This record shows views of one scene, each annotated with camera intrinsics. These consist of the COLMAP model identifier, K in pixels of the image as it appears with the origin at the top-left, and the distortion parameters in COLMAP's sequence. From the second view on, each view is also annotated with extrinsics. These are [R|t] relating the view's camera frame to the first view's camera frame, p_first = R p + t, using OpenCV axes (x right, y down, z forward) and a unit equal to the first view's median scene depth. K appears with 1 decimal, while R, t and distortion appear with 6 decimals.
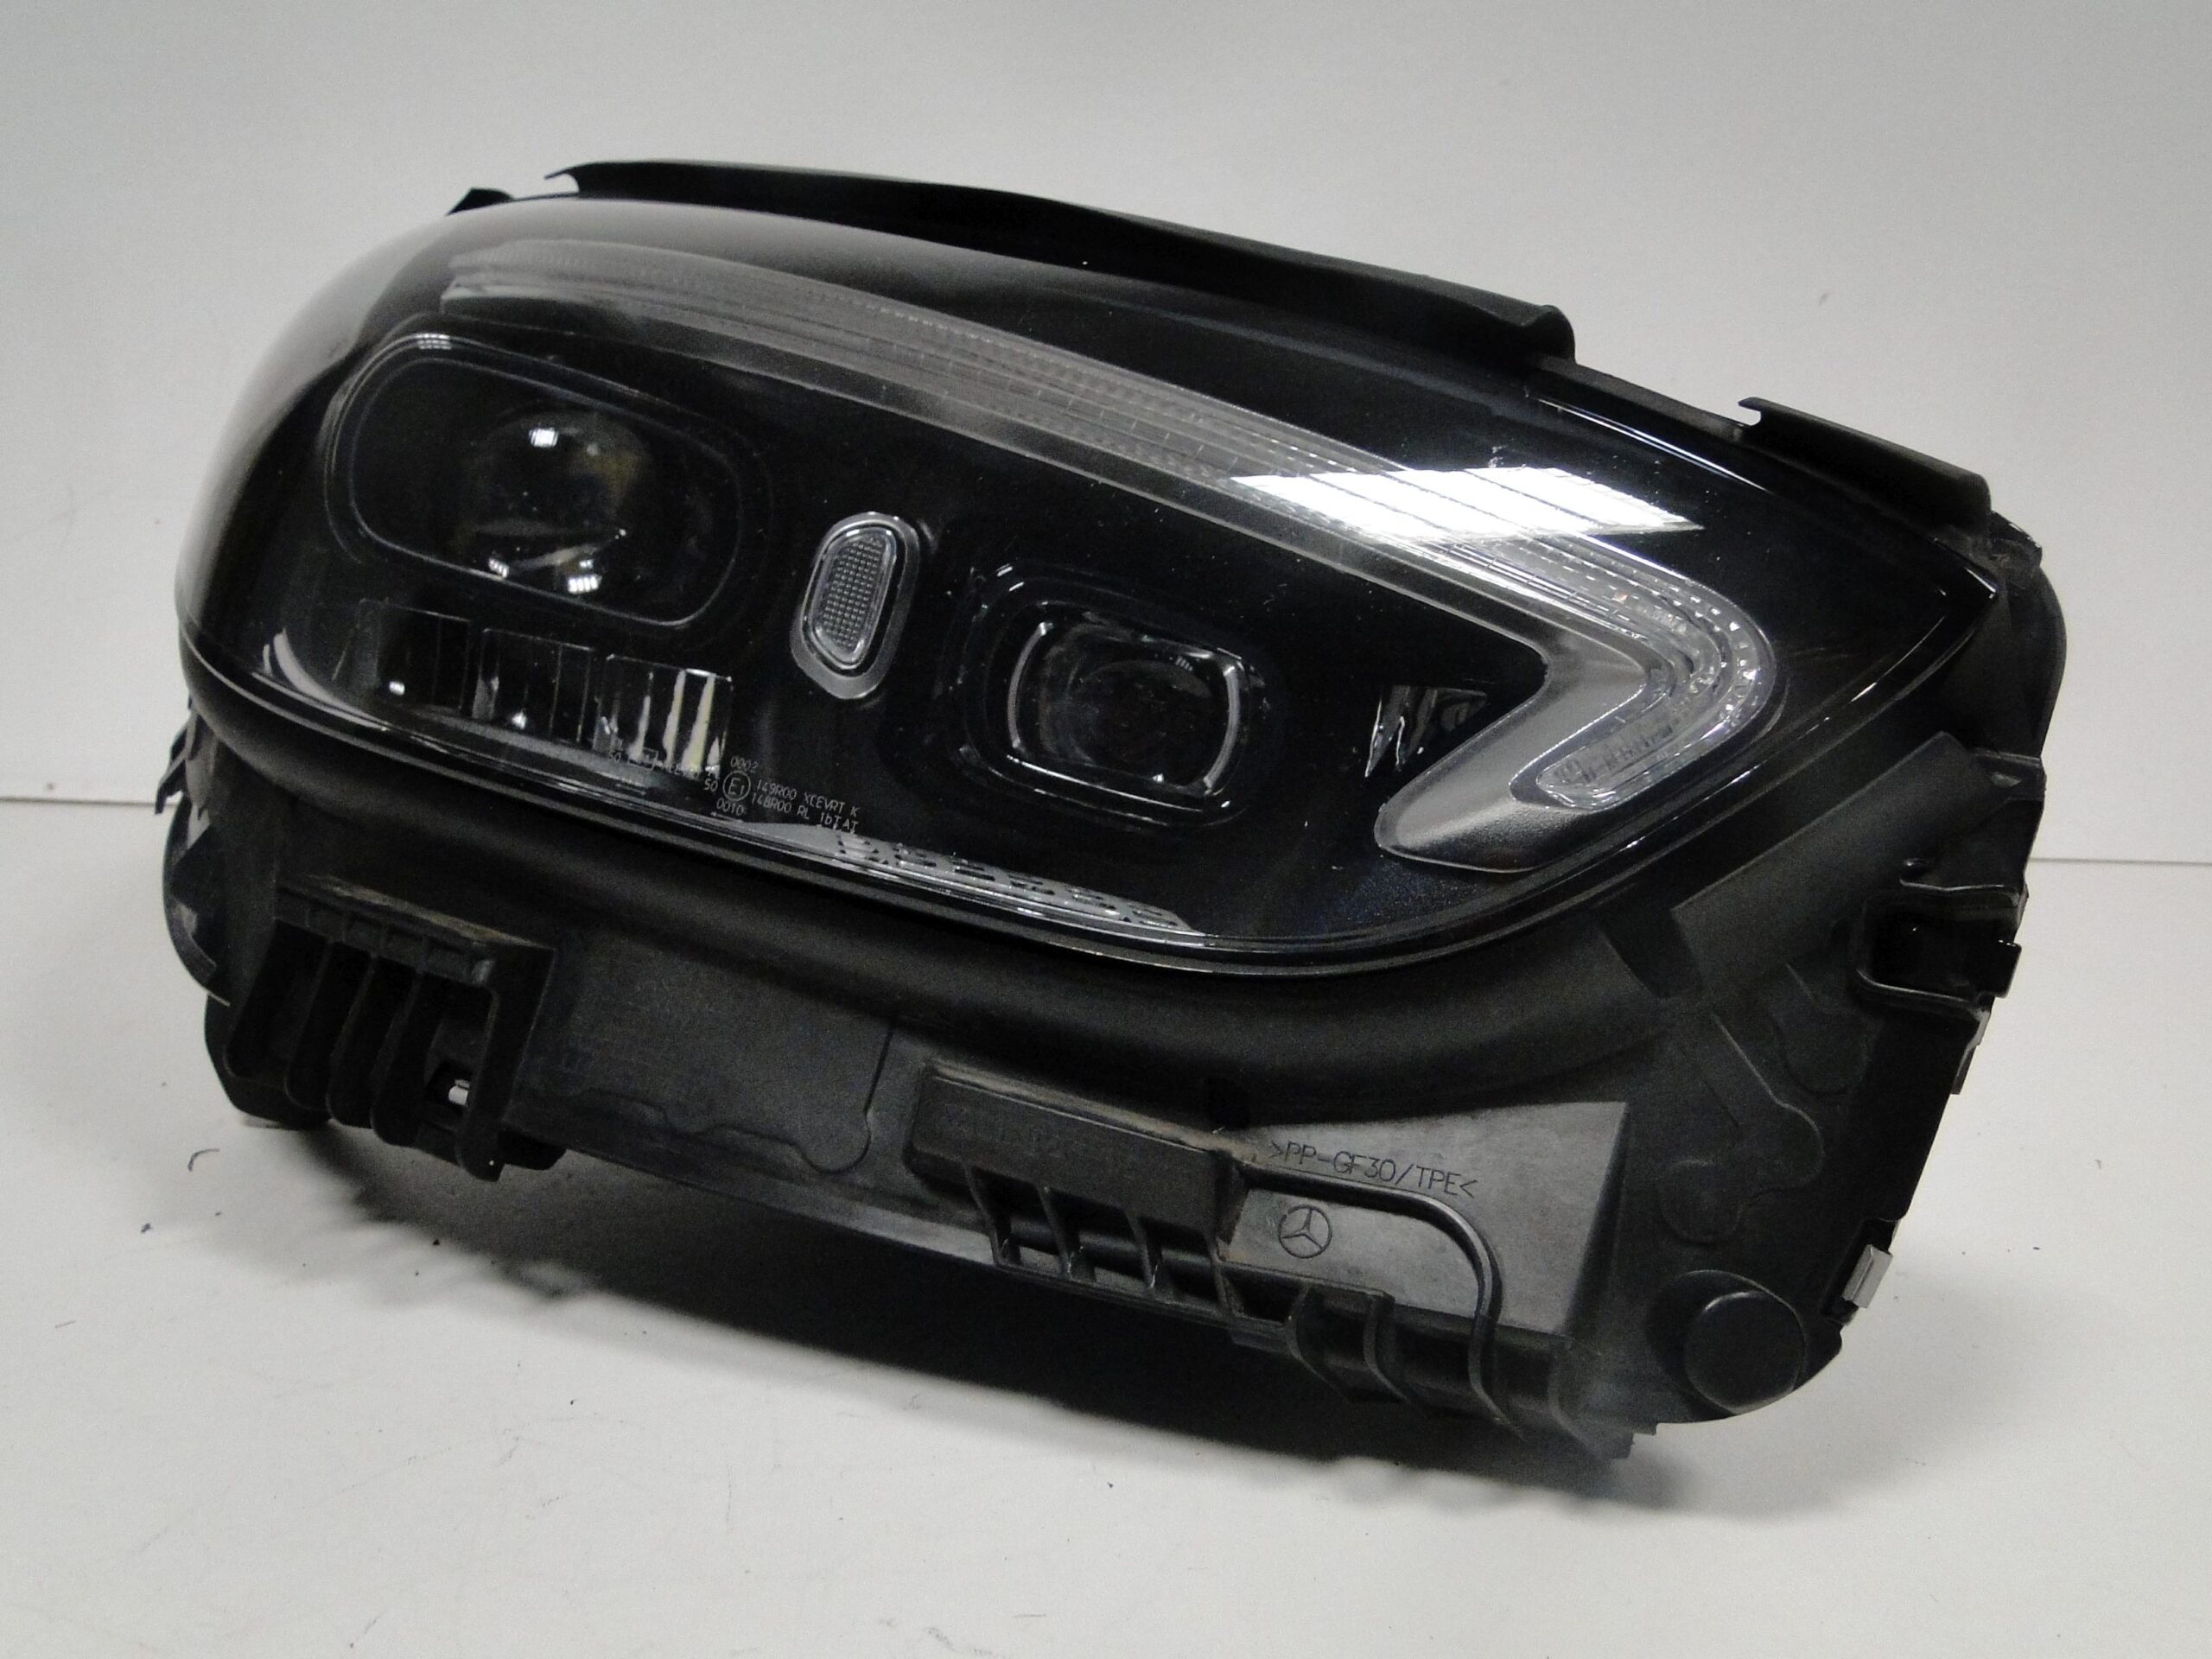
lens RADIAL K [[1639.3, 0, 1053.0], [0, 1639.3, 732.3], [0, 0, 1]] dist [0.003908, 0.001940]
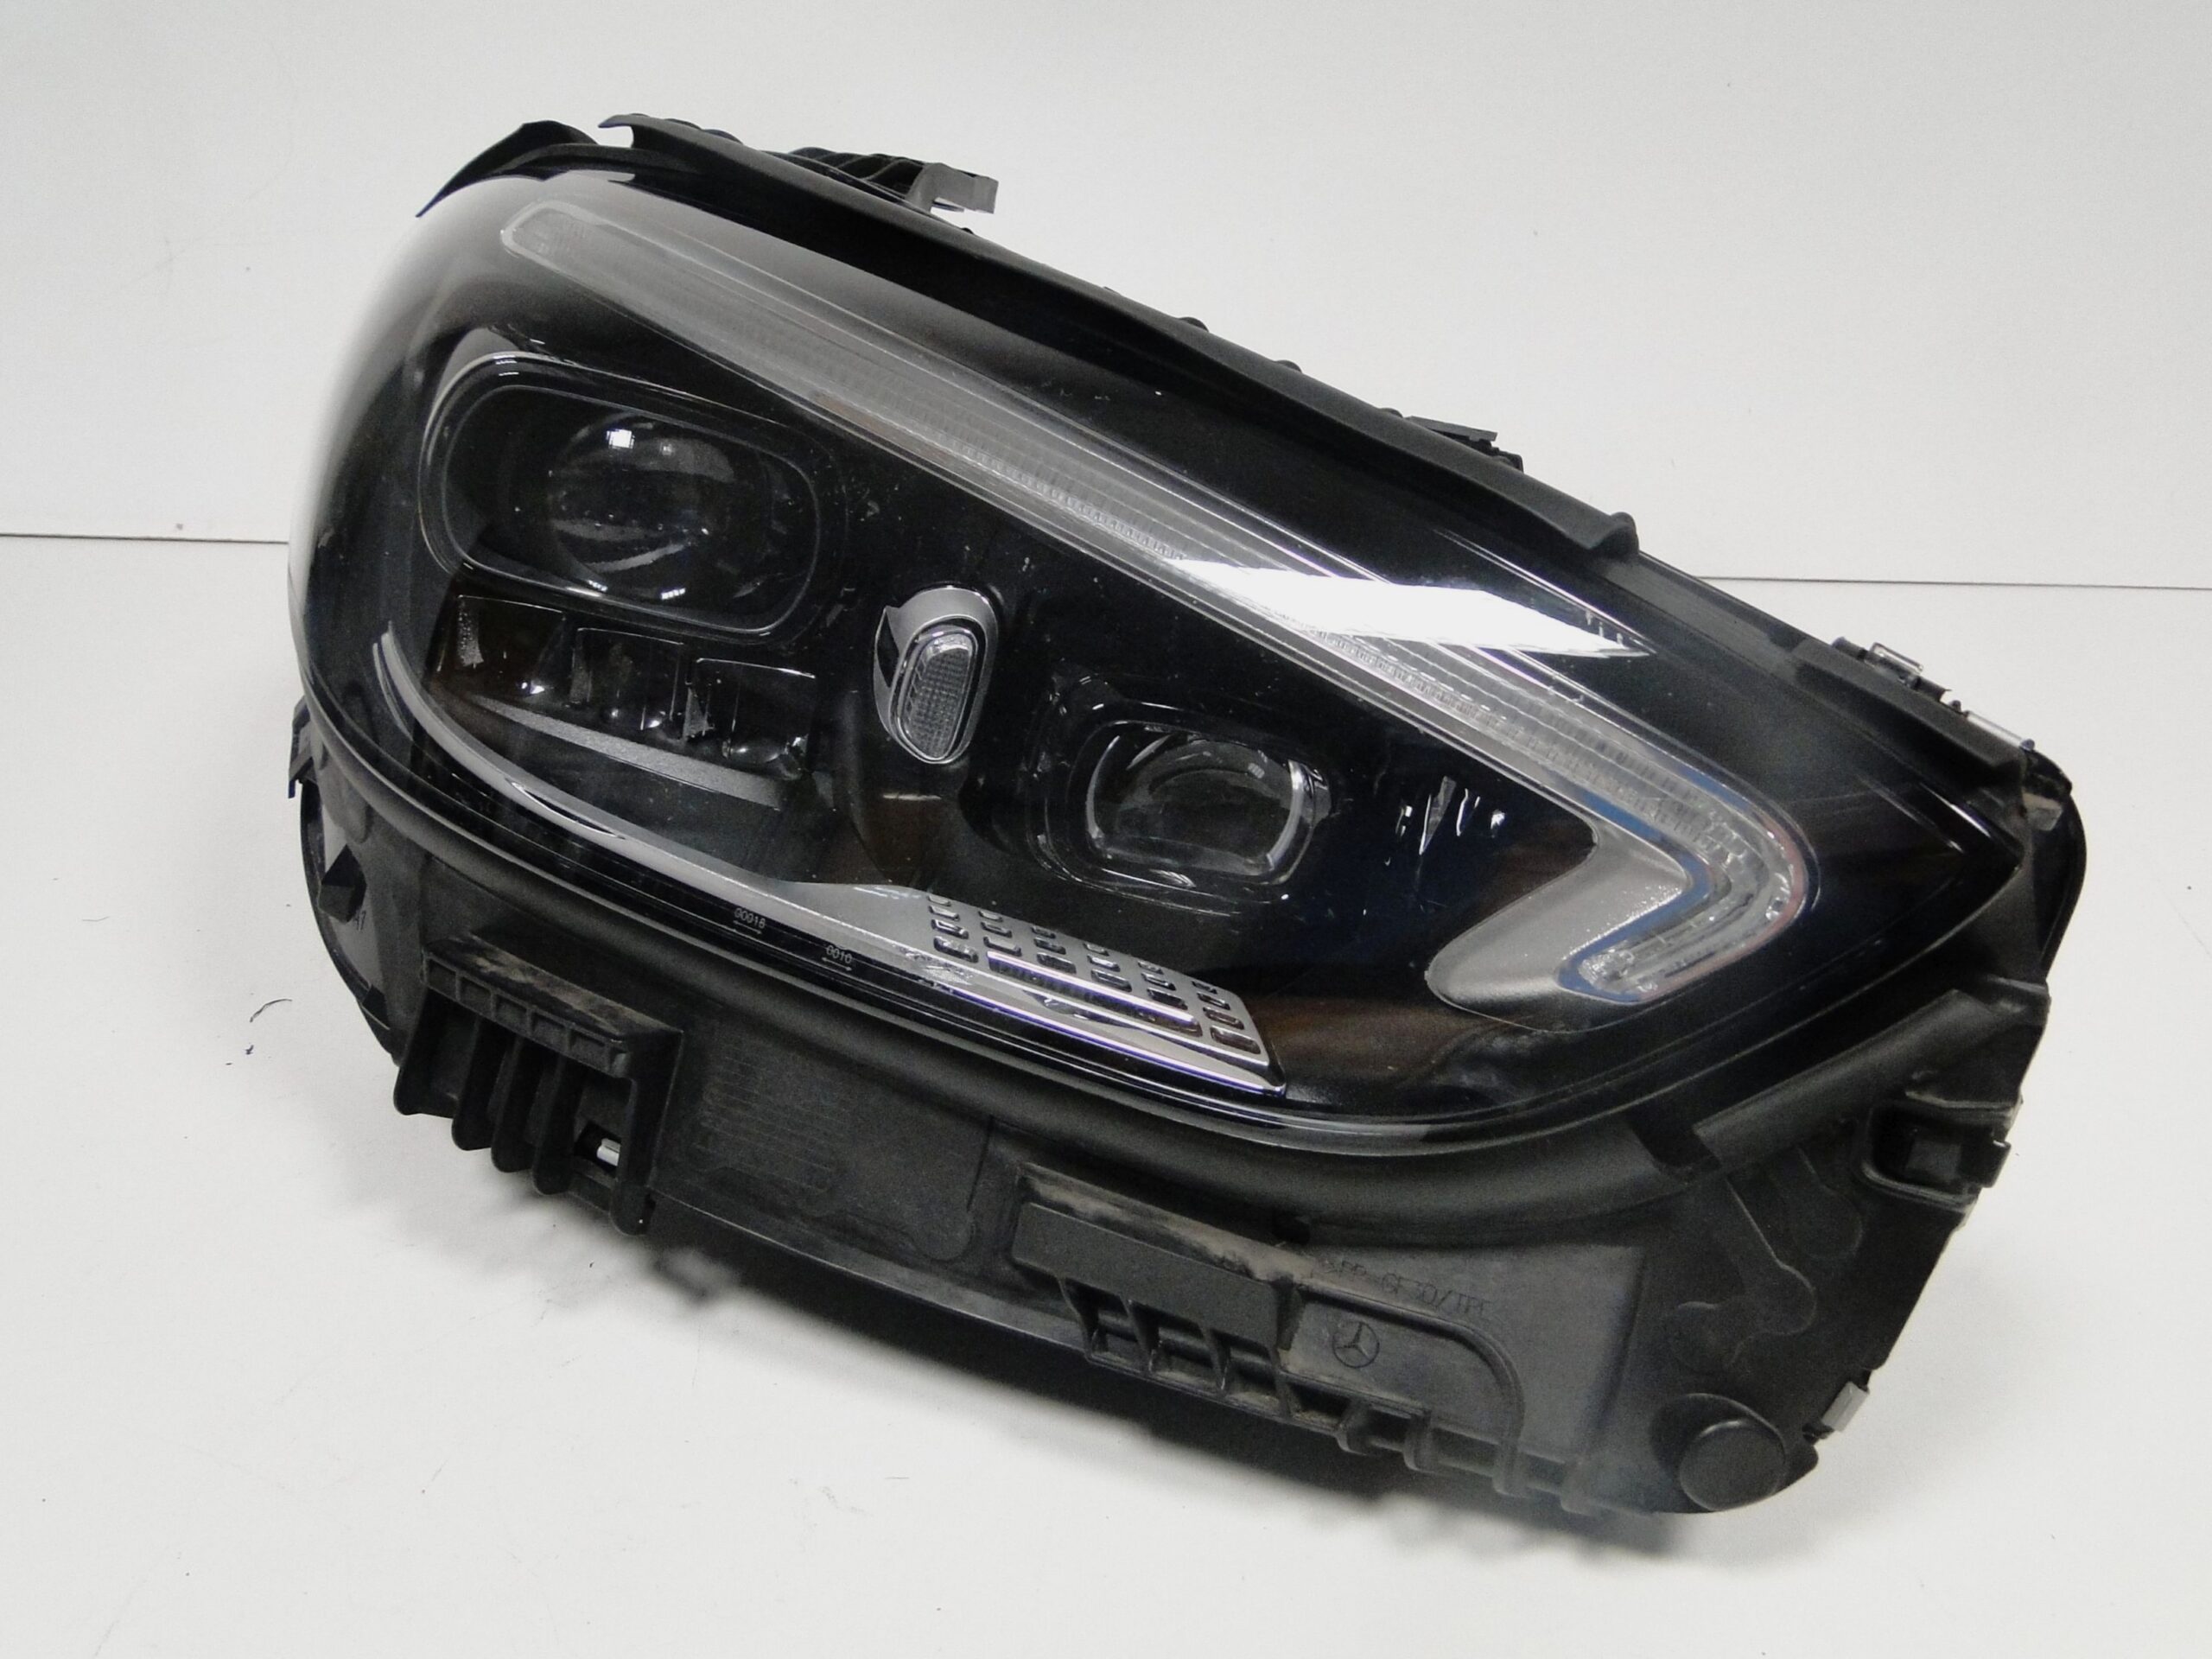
lens RADIAL K [[1639.3, 0, 1053.0], [0, 1639.3, 732.3], [0, 0, 1]] dist [0.003908, 0.001940]
pose [[0.999404, -0.007594, -0.033679, -0.015847], [0.014365, 0.978528, 0.205612, -0.340704], [0.031394, -0.205973, 0.978054, -0.043667]]
